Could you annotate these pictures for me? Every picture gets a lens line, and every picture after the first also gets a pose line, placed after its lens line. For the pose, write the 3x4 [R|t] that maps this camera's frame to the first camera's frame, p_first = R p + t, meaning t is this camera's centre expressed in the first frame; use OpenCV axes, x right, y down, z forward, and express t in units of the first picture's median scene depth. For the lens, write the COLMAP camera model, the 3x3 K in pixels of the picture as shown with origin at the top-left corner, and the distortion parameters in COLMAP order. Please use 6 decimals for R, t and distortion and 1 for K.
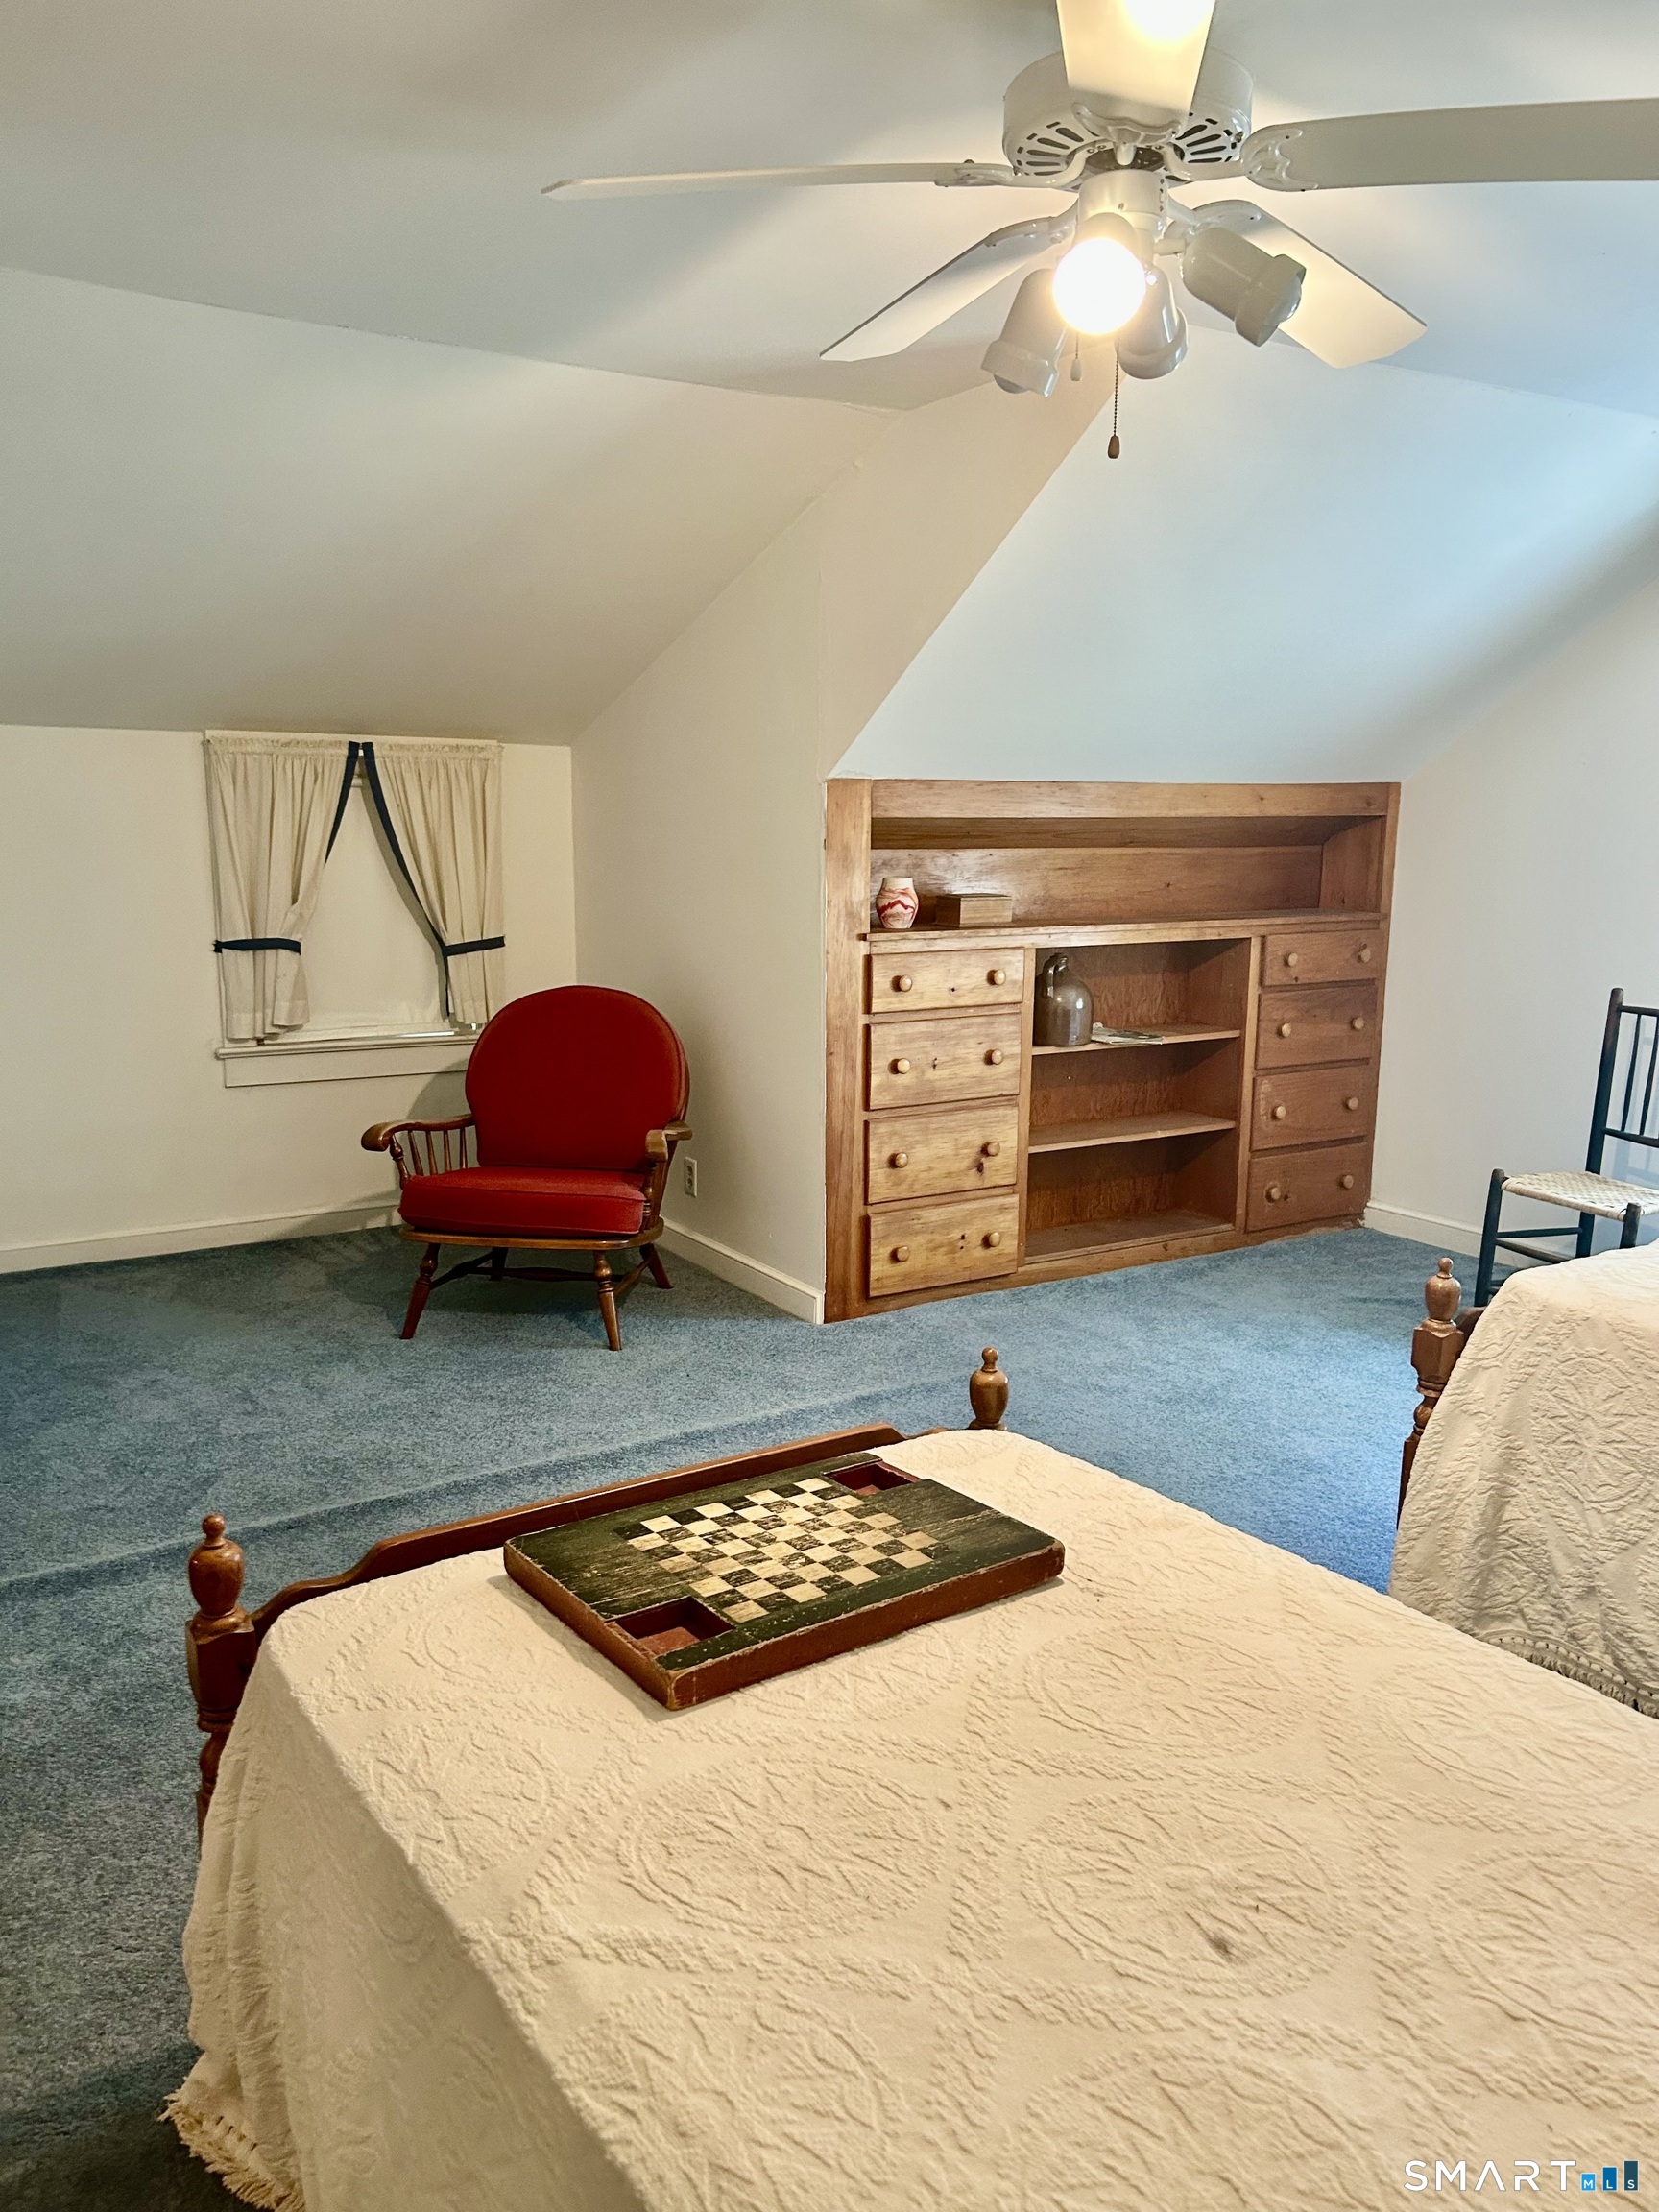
lens RADIAL K [[1667.7, 0, 830.3], [0, 1667.7, 1104.6], [0, 0, 1]] dist [0.018224, -0.003805]
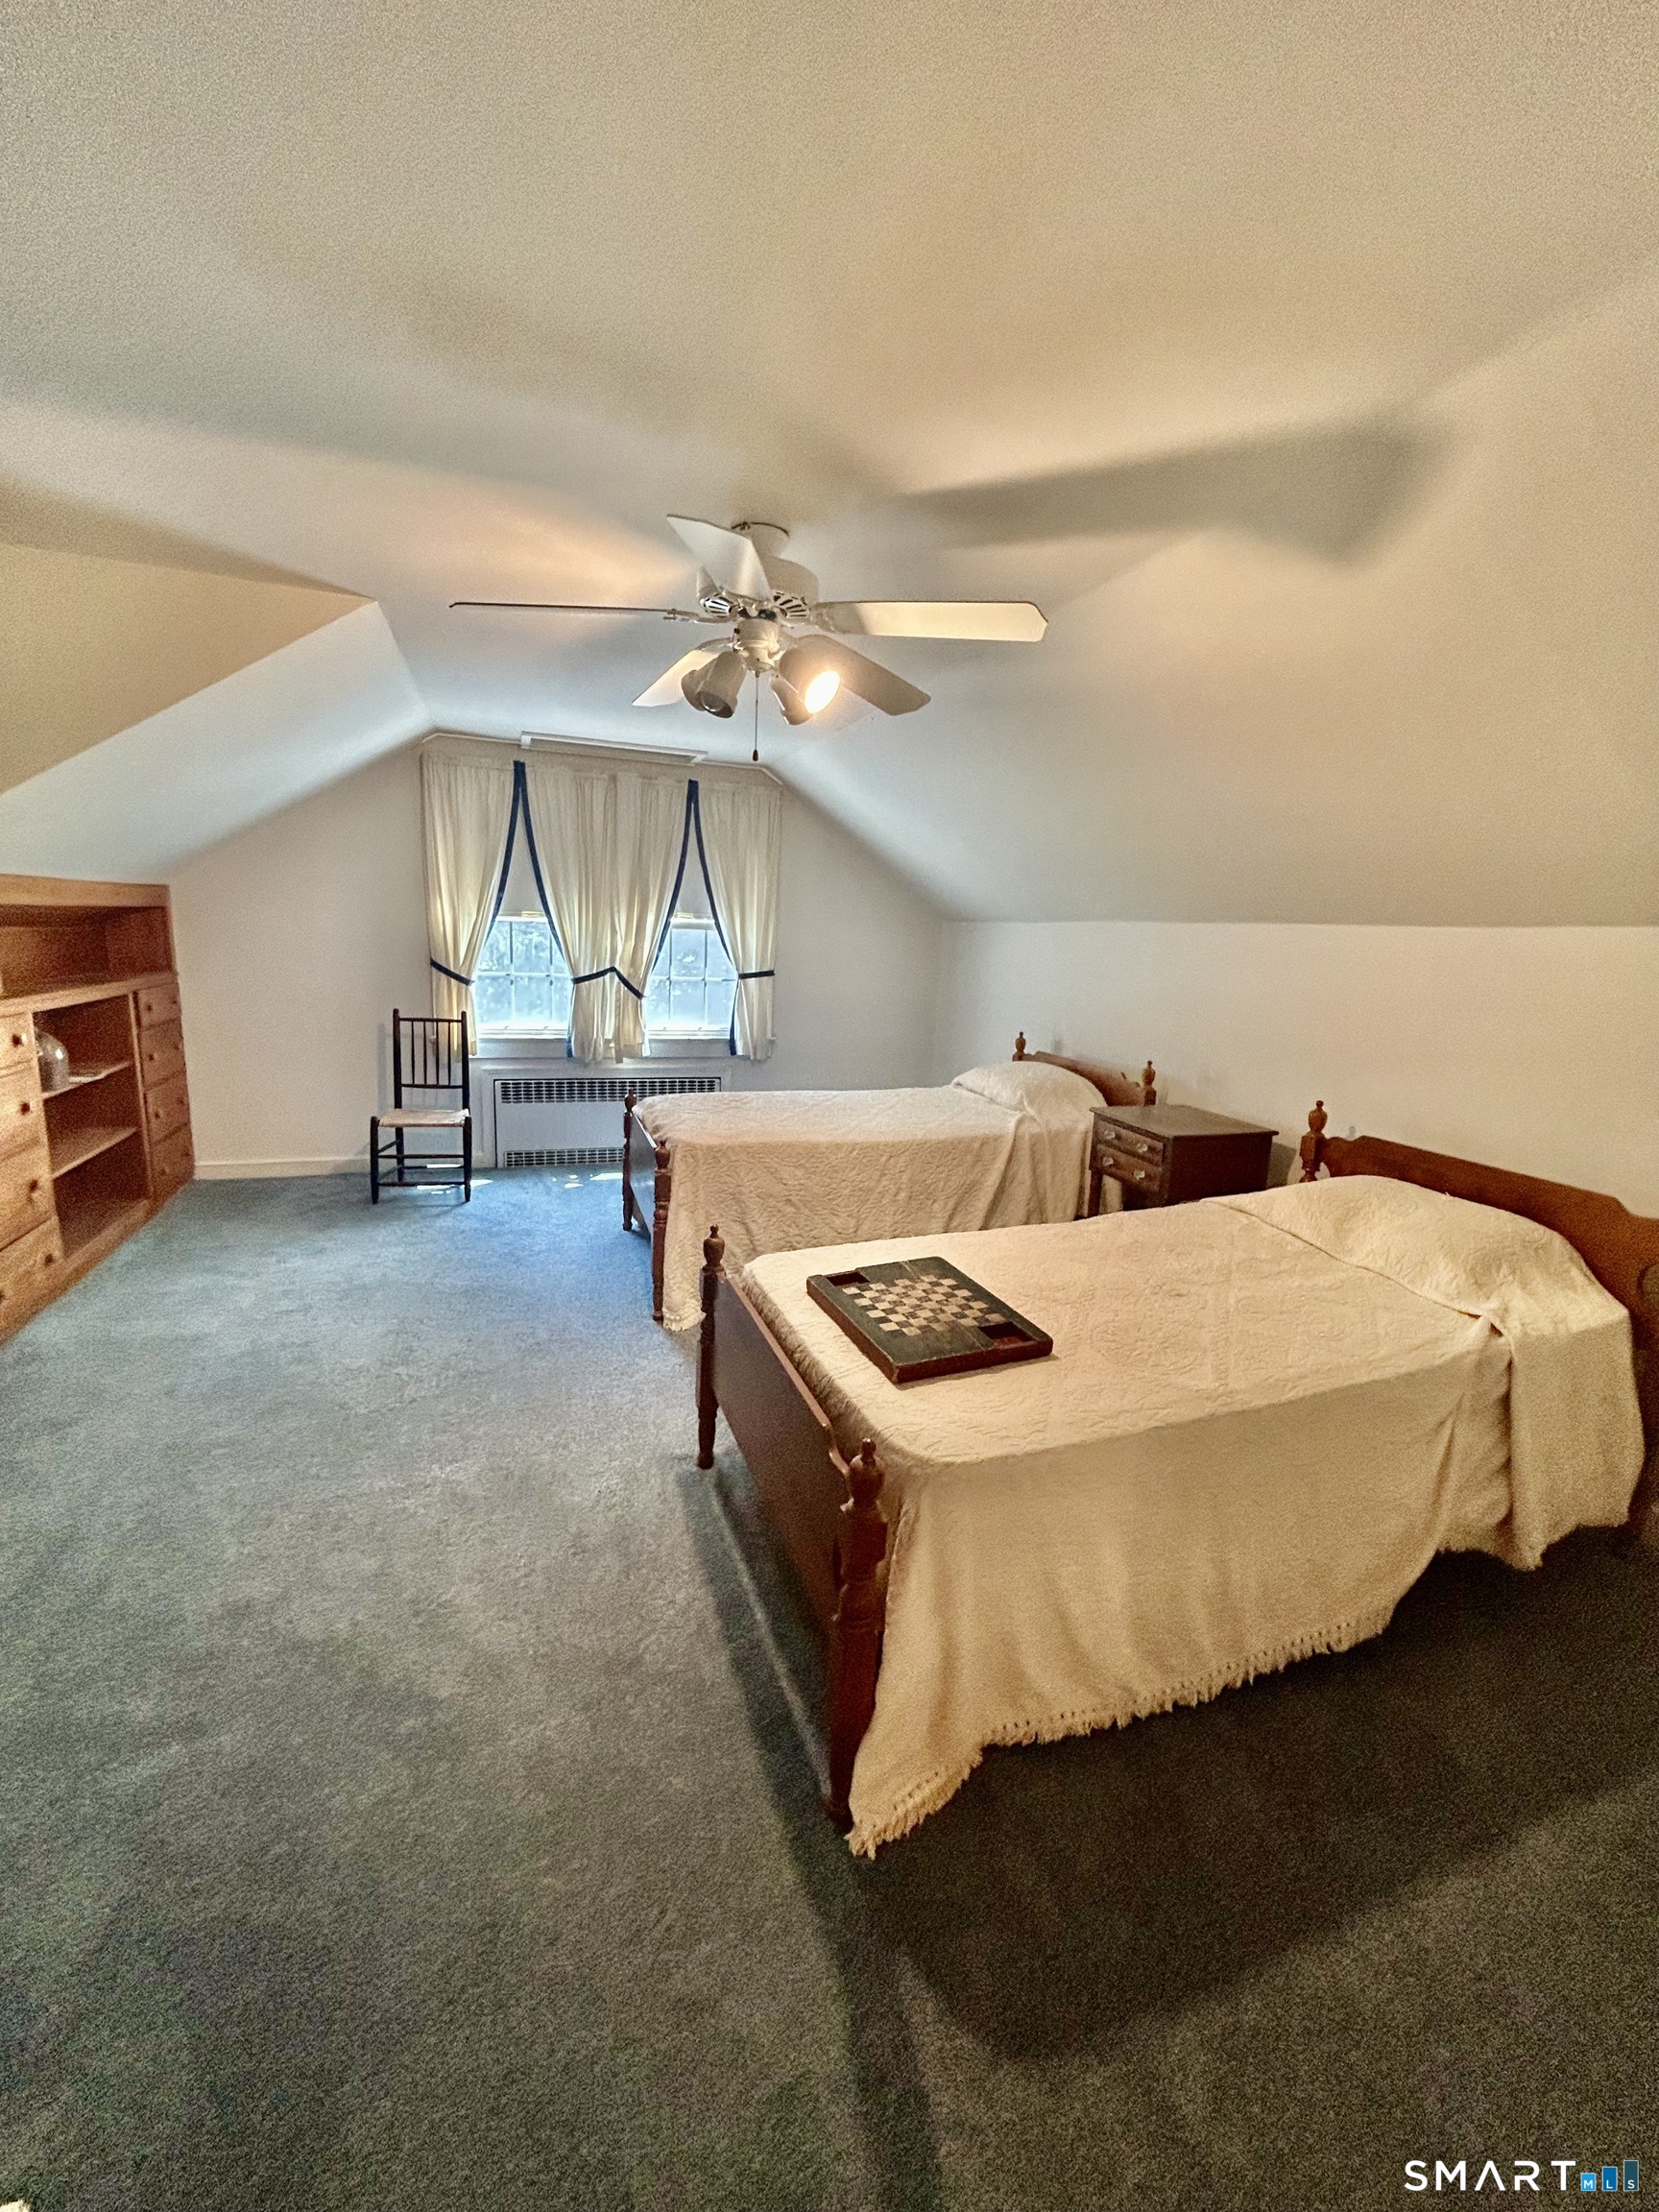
lens RADIAL K [[892.2, 0, 840.6], [0, 892.2, 1064.8], [0, 0, 1]] dist [0.000916, 0.000046]
pose [[0.214211, -0.138871, 0.966865, -0.398167], [0.121561, 0.985937, 0.114678, -0.062275], [-0.969194, 0.092968, 0.228080, 0.301467]]
